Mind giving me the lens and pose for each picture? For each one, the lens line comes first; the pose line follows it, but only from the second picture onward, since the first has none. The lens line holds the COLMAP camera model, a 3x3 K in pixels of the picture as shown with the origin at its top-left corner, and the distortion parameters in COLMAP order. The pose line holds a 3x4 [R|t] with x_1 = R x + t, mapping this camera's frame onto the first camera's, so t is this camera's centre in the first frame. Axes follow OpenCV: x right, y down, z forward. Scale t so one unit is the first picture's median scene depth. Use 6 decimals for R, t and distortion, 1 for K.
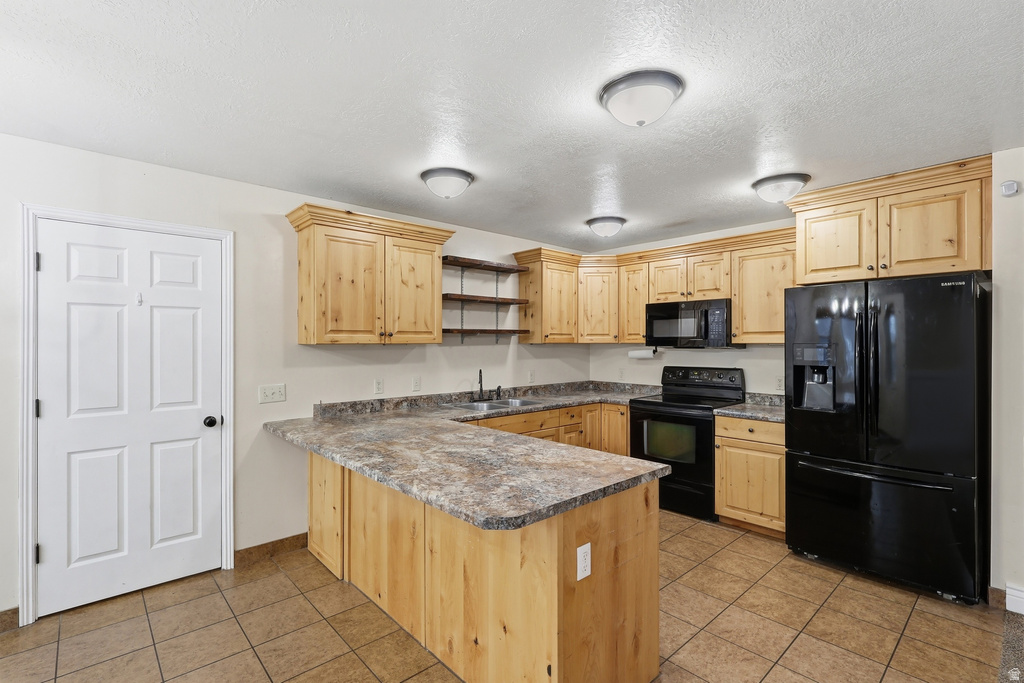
lens RADIAL K [[477.1, 0, 512.0], [0, 477.1, 341.8], [0, 0, 1]] dist [-0.001570, 0.001594]
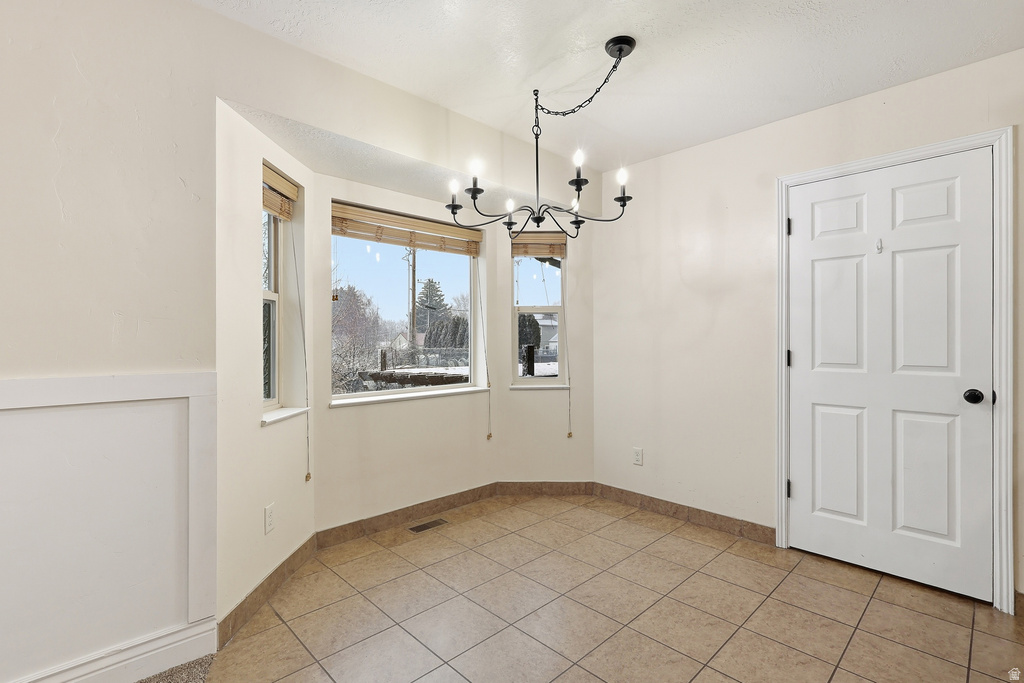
lens RADIAL K [[477.1, 0, 511.6], [0, 477.1, 340.4], [0, 0, 1]] dist [-0.001570, 0.001594]
pose [[0.038396, -0.001137, -0.999262, 0.061763], [-0.004562, 0.999989, -0.001313, 0.066675], [0.999252, 0.004609, 0.038390, 0.200955]]
